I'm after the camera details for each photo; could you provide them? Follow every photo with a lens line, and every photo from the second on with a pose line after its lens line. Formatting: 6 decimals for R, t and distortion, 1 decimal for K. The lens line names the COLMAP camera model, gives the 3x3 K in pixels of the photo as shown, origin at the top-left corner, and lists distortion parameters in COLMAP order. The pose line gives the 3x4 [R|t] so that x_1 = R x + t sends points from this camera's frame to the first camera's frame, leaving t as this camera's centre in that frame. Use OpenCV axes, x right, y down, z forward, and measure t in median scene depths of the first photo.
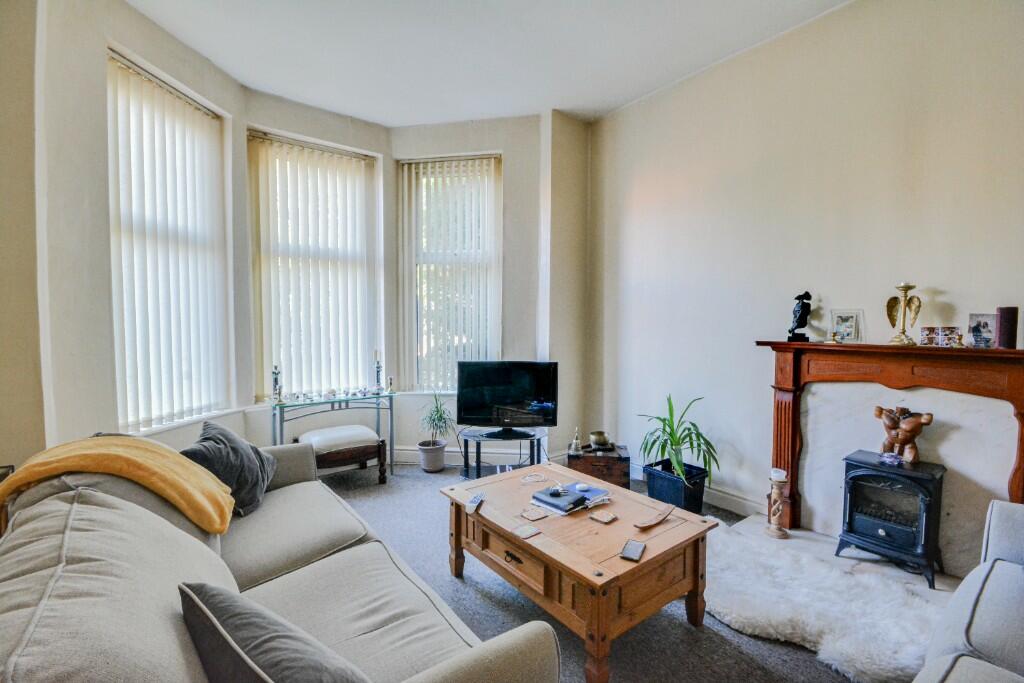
lens RADIAL K [[463.3, 0, 511.2], [0, 463.3, 342.0], [0, 0, 1]] dist [-0.000327, -0.001394]
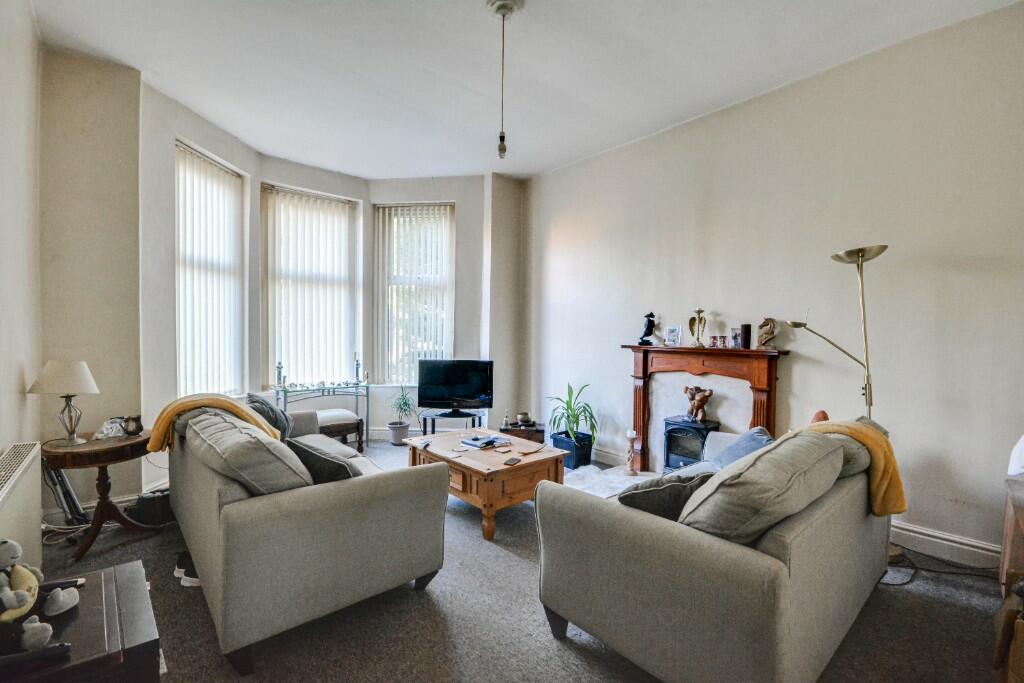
lens RADIAL K [[463.3, 0, 511.7], [0, 463.3, 341.1], [0, 0, 1]] dist [-0.000327, -0.001394]
pose [[0.998094, 0.007785, 0.061223, 0.073962], [-0.006430, 0.999731, -0.022291, 0.016961], [-0.061380, 0.021854, 0.997875, -0.371865]]
